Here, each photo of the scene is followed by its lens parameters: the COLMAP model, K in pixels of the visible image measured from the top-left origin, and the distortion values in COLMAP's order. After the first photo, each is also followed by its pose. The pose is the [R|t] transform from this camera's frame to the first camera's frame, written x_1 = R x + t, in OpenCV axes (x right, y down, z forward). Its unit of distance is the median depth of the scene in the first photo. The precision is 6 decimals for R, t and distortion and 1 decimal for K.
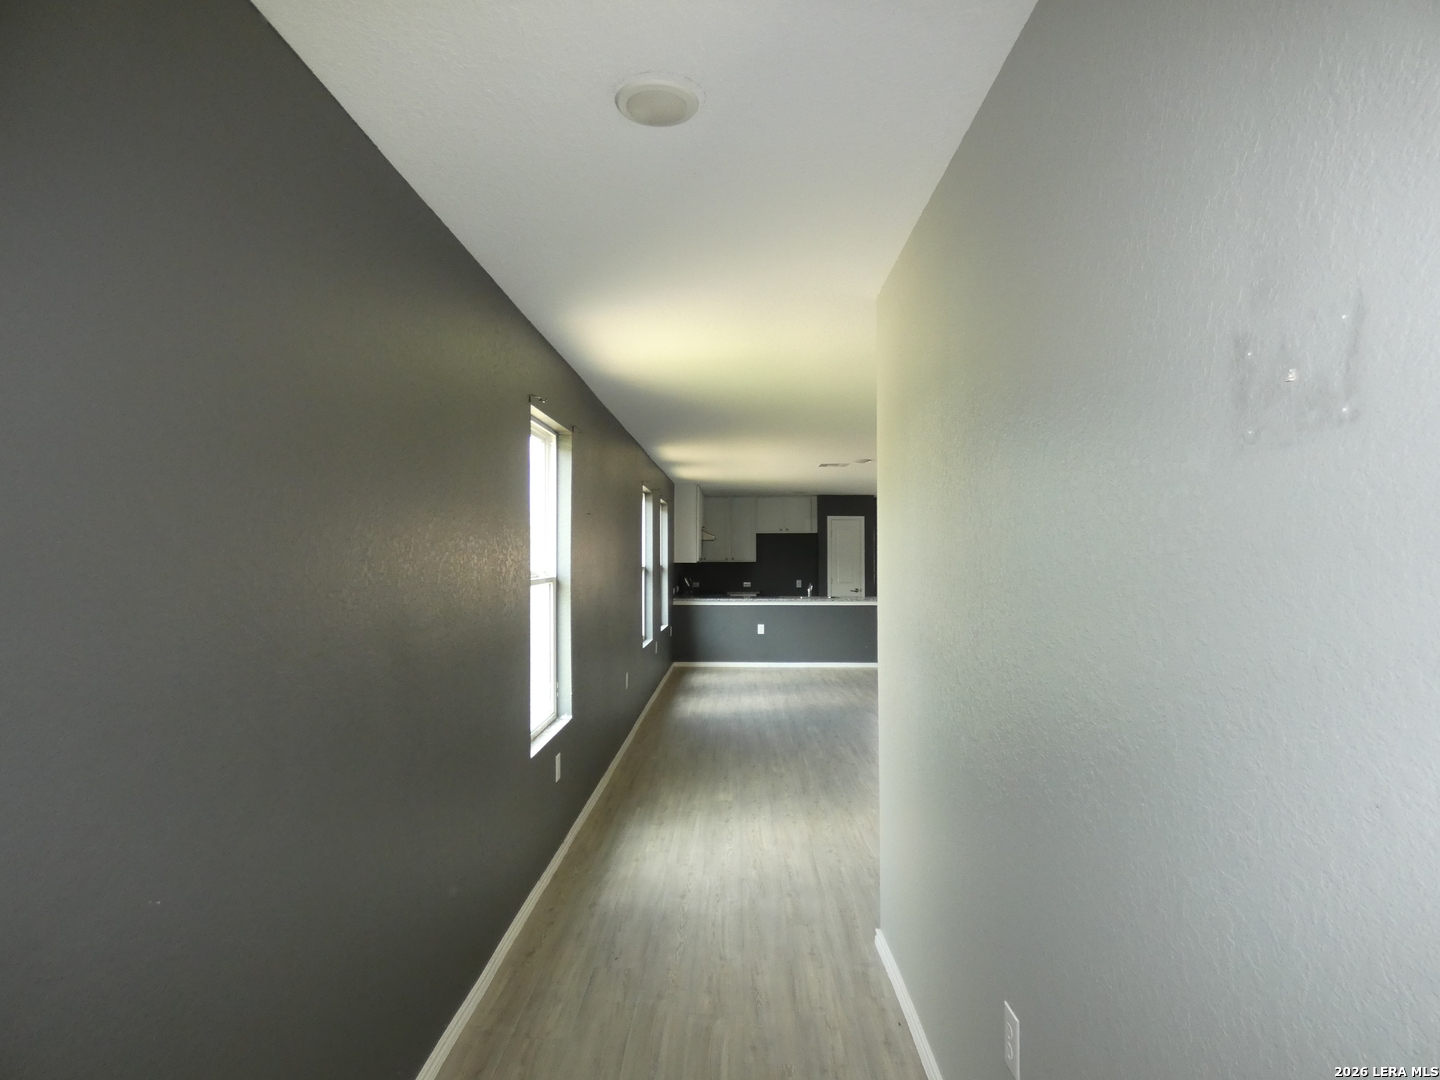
lens RADIAL K [[879.6, 0, 722.6], [0, 879.6, 538.1], [0, 0, 1]] dist [-0.000570, 0.000026]
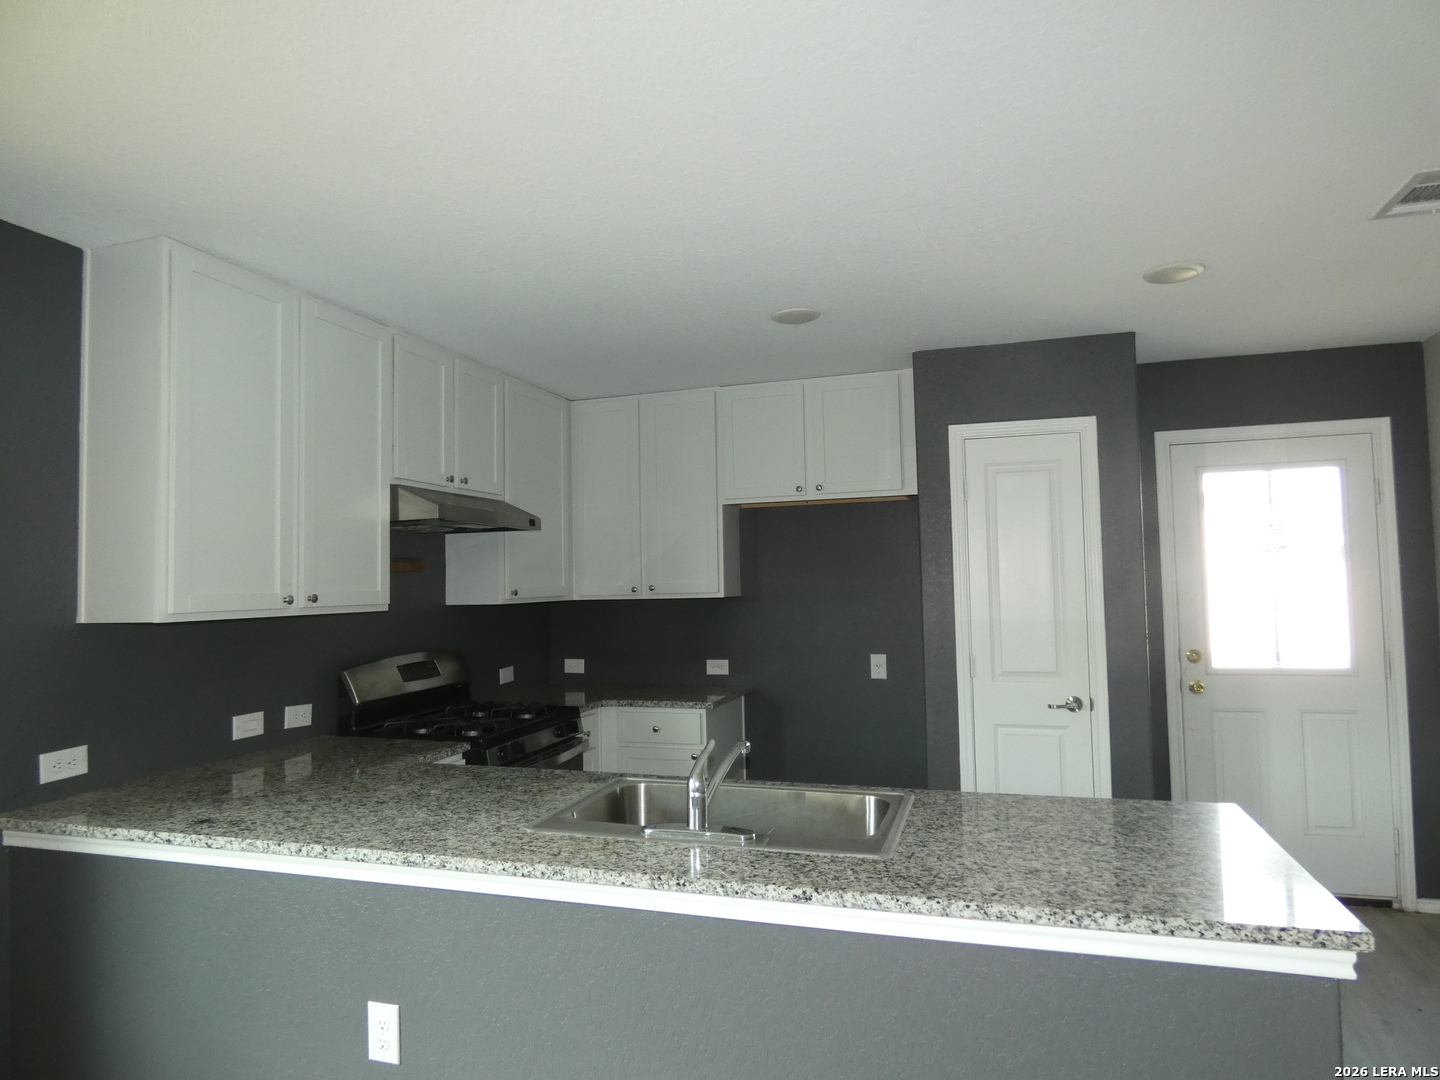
lens RADIAL K [[879.6, 0, 722.6], [0, 879.6, 538.1], [0, 0, 1]] dist [-0.000570, 0.000026]
pose [[0.956560, -0.031228, -0.289857, 0.154952], [0.024804, 0.999359, -0.025811, 0.017134], [0.290477, 0.017500, 0.956722, 0.860950]]
